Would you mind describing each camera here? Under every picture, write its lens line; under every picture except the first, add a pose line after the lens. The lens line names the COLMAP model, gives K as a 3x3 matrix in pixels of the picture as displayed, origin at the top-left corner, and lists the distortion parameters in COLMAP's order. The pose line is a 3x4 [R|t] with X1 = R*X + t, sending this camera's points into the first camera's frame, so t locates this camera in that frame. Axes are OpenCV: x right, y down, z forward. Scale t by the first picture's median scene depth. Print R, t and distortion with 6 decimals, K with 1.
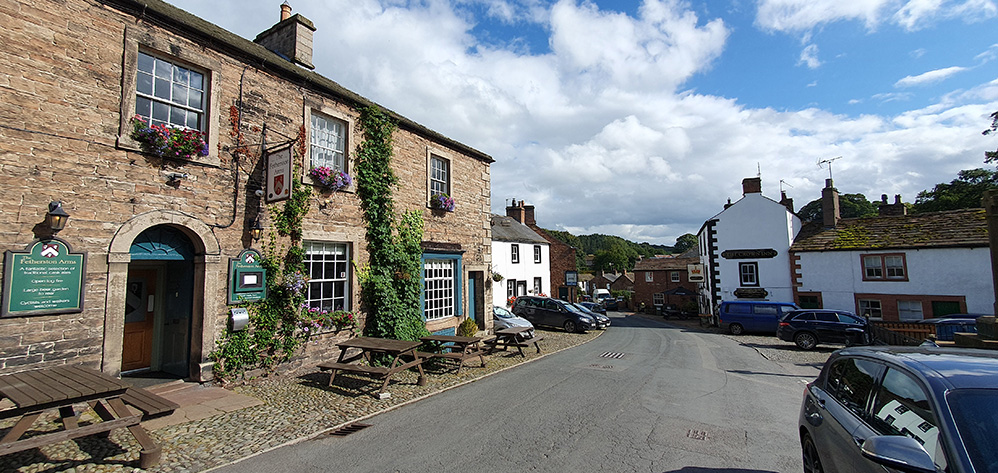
lens RADIAL K [[389.9, 0, 499.0], [0, 389.9, 236.5], [0, 0, 1]] dist [0.000174, 0.000044]
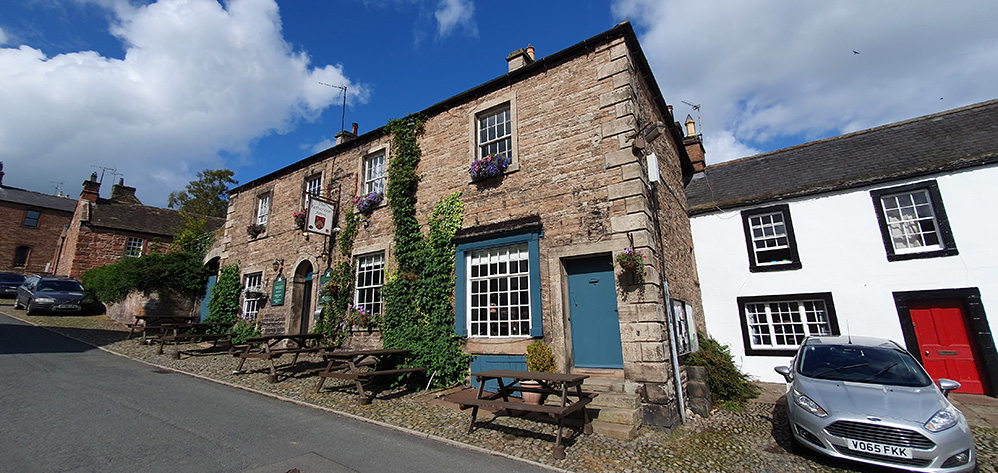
lens RADIAL K [[389.9, 0, 499.0], [0, 389.9, 236.5], [0, 0, 1]] dist [0.000174, 0.000044]
pose [[-0.042547, -0.209145, -0.976959, 0.530282], [0.104374, 0.971563, -0.212536, 0.190304], [0.993628, -0.111011, -0.019507, 1.058811]]
